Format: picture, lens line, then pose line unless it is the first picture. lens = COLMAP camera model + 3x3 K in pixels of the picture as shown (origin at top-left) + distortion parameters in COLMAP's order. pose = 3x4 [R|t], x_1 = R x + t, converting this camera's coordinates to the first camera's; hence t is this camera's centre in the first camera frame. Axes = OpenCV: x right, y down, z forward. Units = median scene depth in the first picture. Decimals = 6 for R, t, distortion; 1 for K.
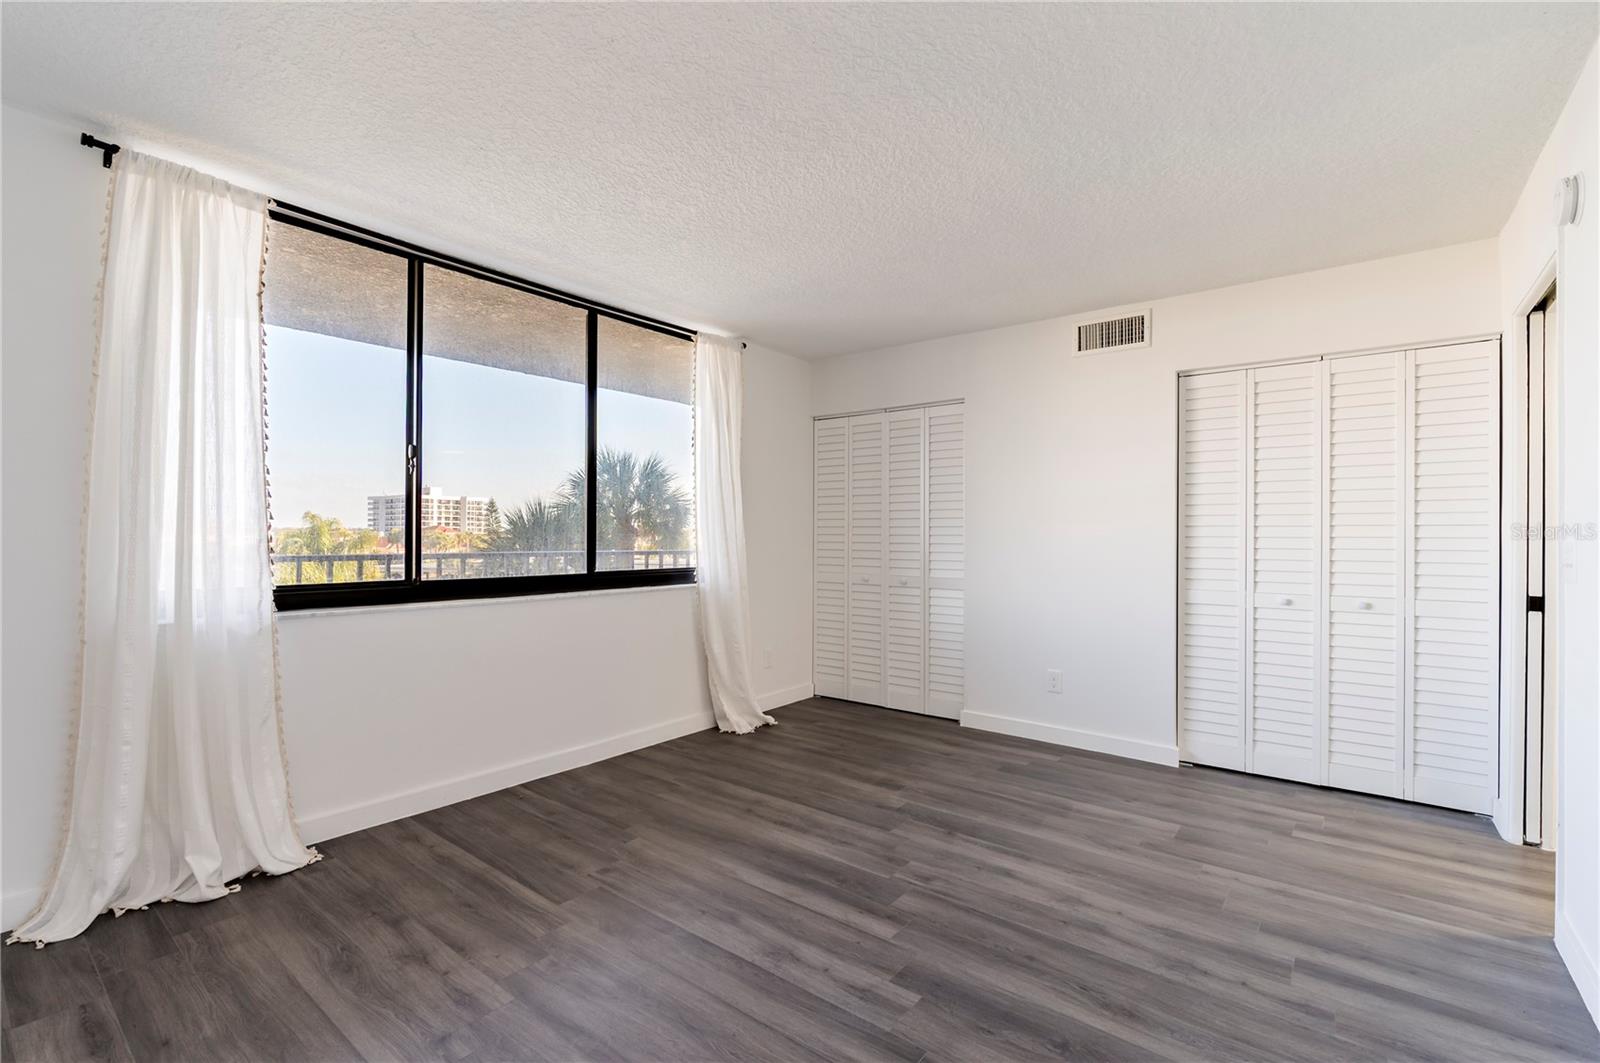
lens RADIAL K [[702.6, 0, 812.6], [0, 702.6, 533.4], [0, 0, 1]] dist [-0.002729, -0.000219]
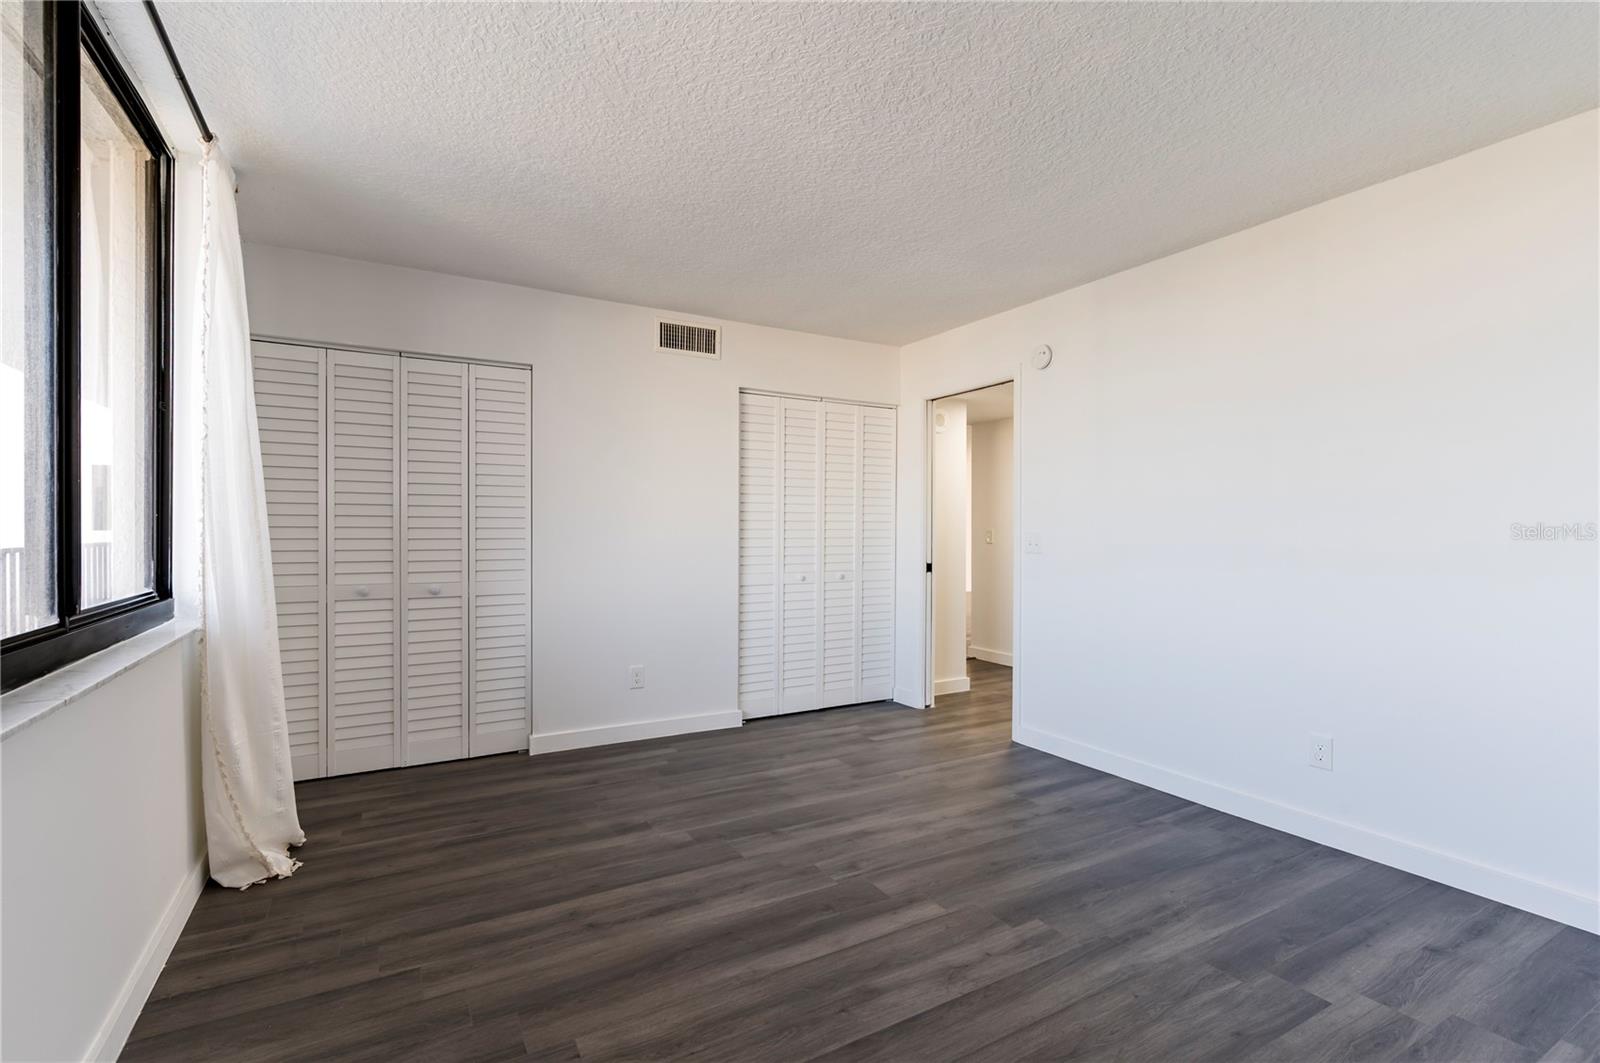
lens RADIAL K [[726.3, 0, 800.0], [0, 726.3, 531.5], [0, 0, 1]] dist [-0.001642, -0.000569]
pose [[0.387574, -0.007963, 0.921804, -0.651175], [-0.003345, 0.999944, 0.010045, -0.004822], [-0.921833, -0.006977, 0.387525, 0.517234]]
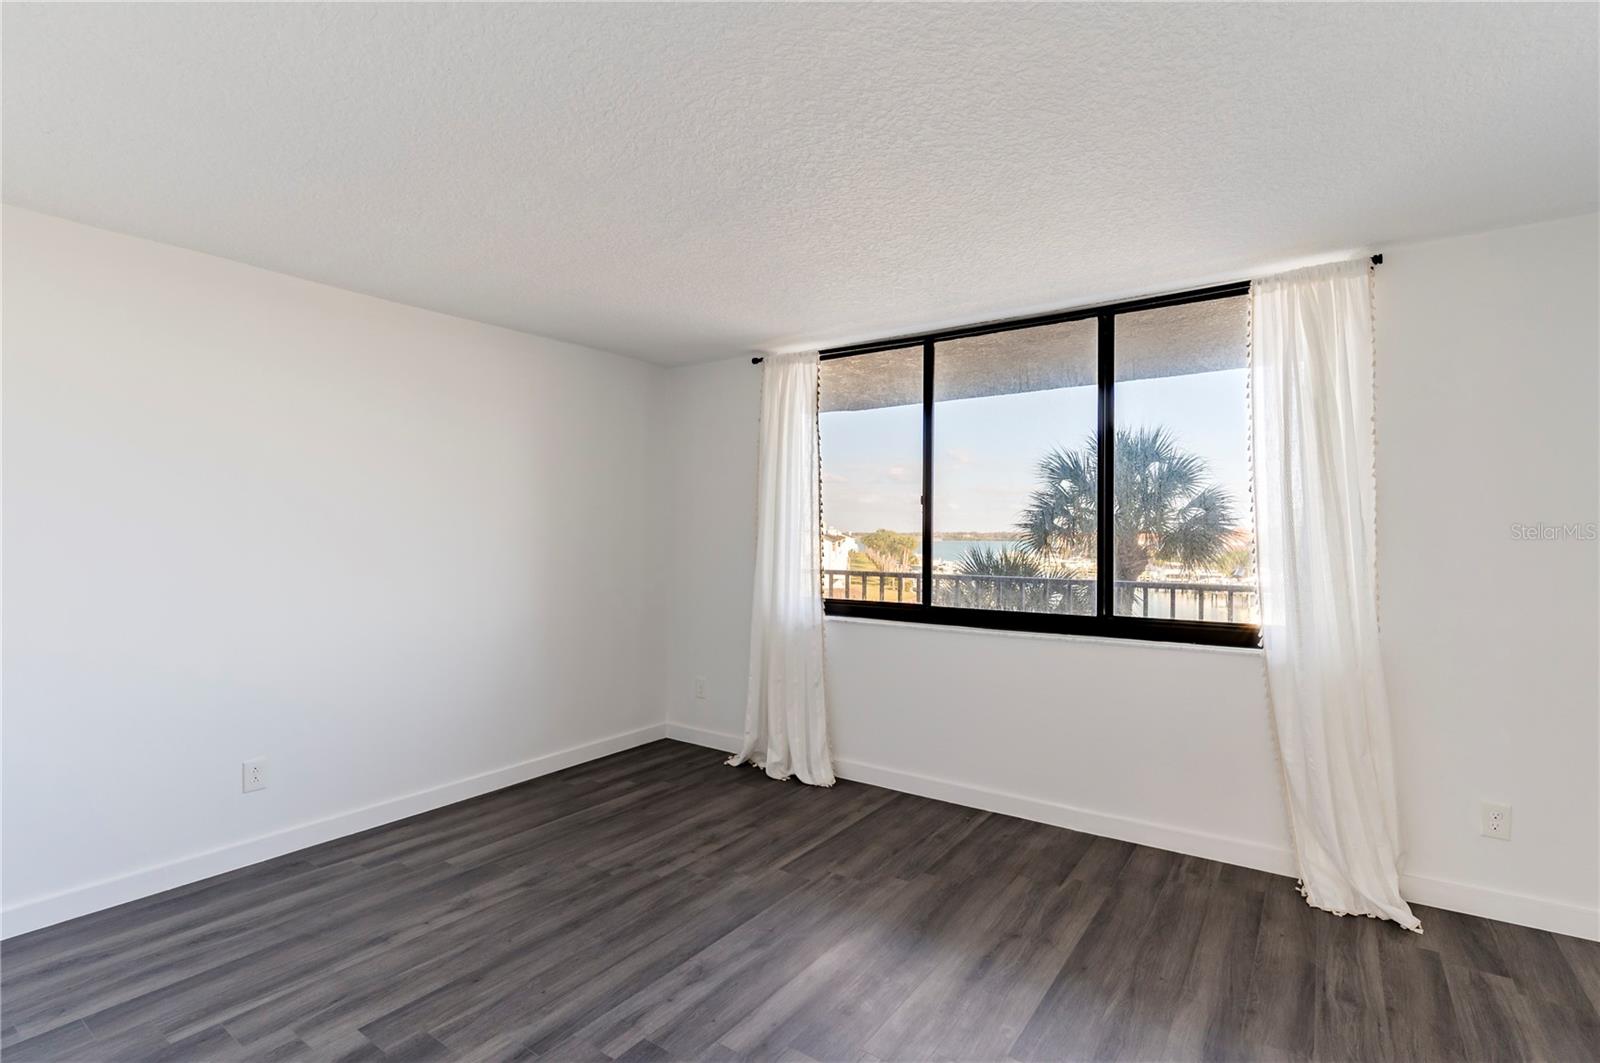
lens RADIAL K [[759.7, 0, 804.5], [0, 759.7, 530.2], [0, 0, 1]] dist [0.001220, -0.000877]
pose [[0.055513, -0.008817, -0.998419, 0.726082], [-0.001751, 0.999959, -0.008928, -0.049497], [0.998456, 0.002244, 0.055495, 0.695809]]
